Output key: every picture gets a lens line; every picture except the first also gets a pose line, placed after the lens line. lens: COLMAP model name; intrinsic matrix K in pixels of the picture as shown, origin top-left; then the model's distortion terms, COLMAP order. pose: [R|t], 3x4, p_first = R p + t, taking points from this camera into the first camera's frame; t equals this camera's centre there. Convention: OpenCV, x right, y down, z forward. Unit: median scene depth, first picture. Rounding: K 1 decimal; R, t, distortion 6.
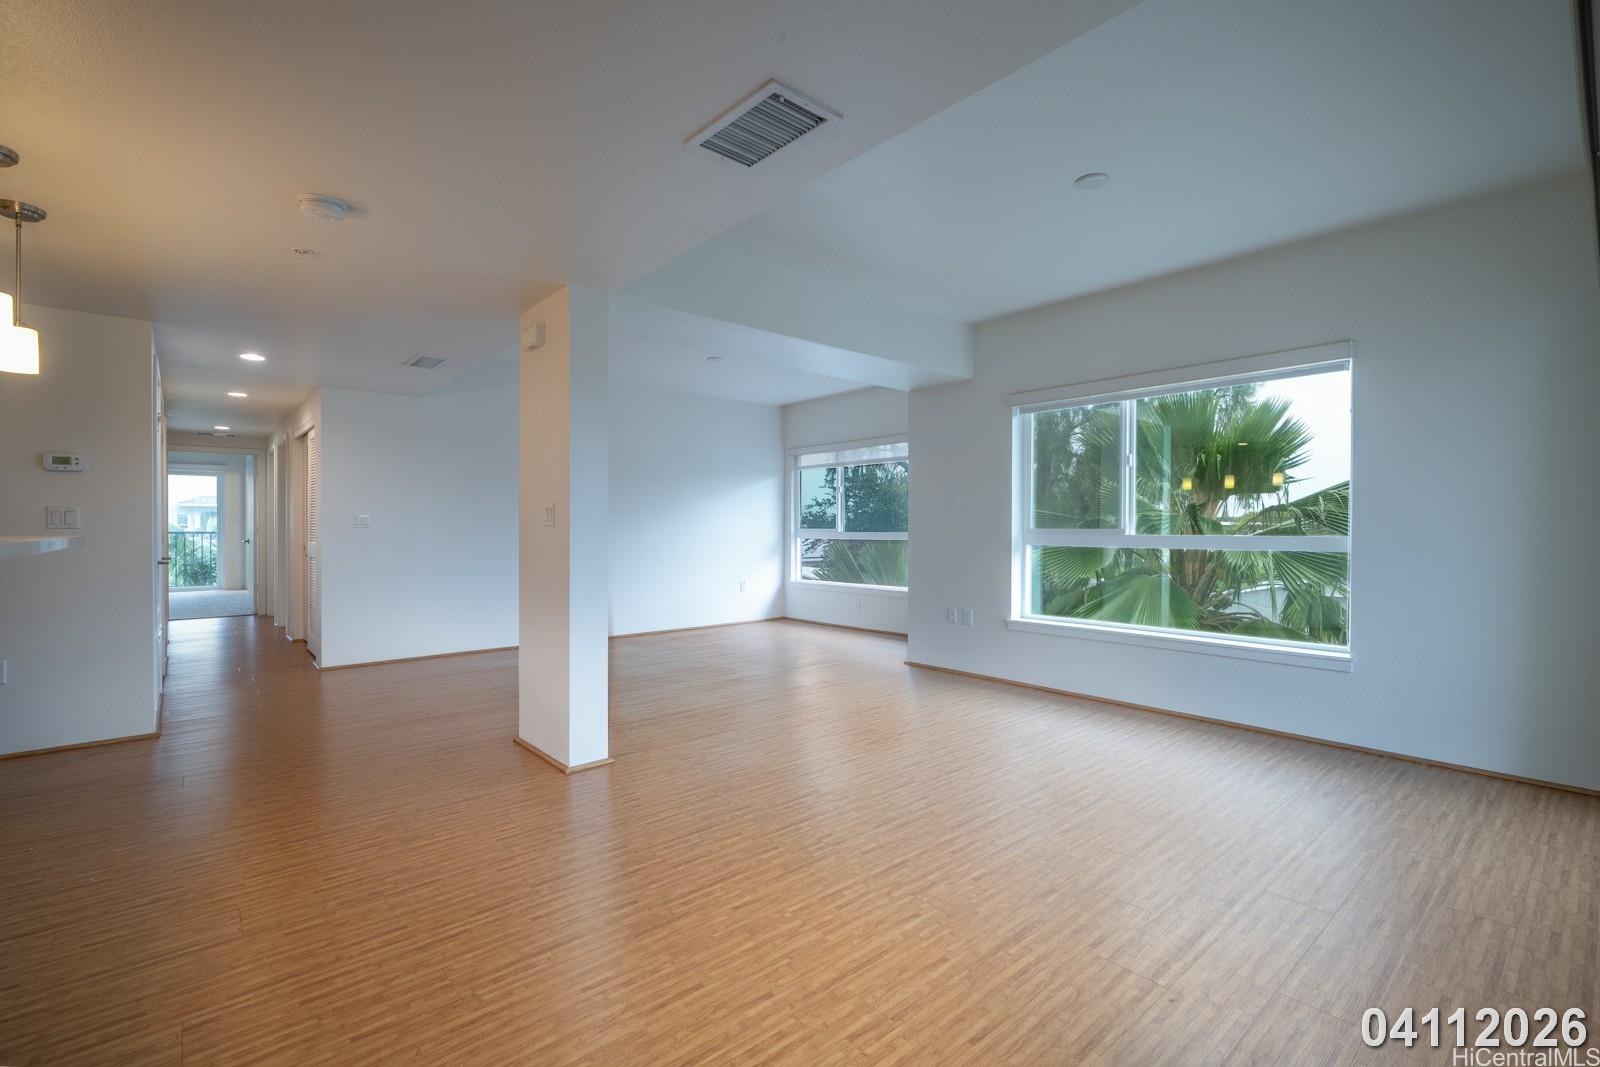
lens RADIAL K [[690.5, 0, 800.0], [0, 690.5, 533.5], [0, 0, 1]] dist [0.001912, 0.000362]
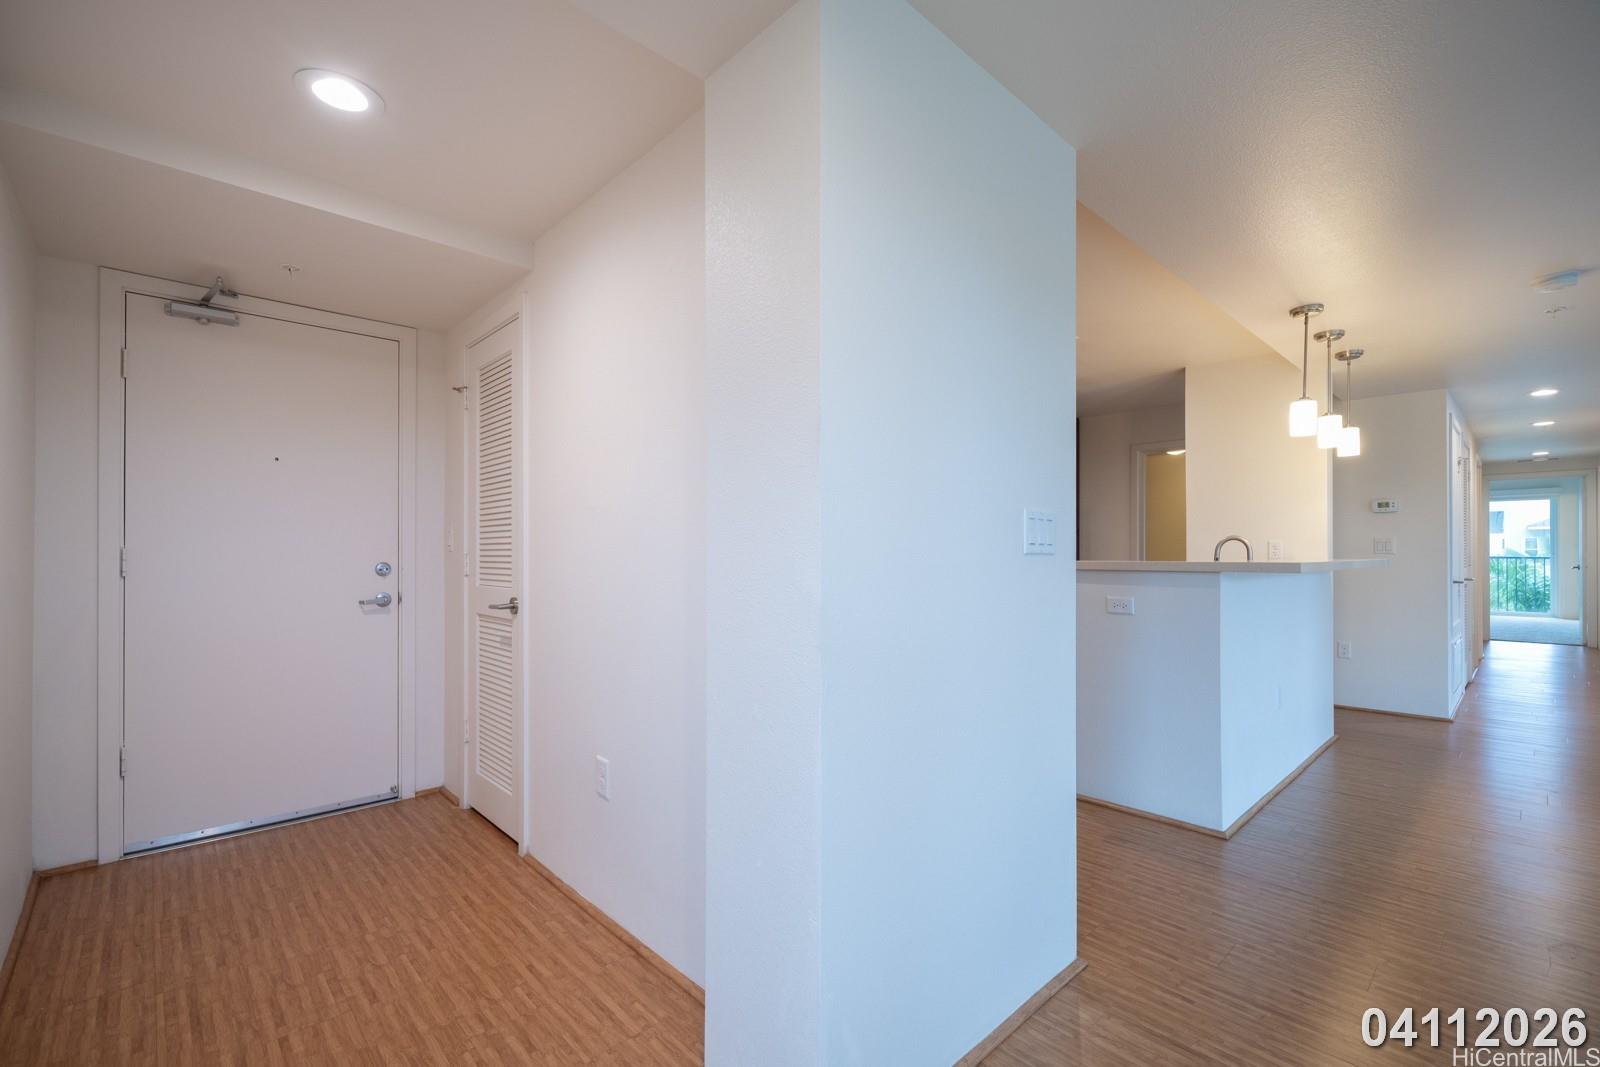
lens RADIAL K [[698.1, 0, 787.1], [0, 698.1, 543.6], [0, 0, 1]] dist [-0.007718, -0.000527]
pose [[0.012335, -0.014101, -0.999824, 0.144068], [-0.007954, 0.999868, -0.014200, 0.000937], [0.999892, 0.008128, 0.012221, -0.099705]]
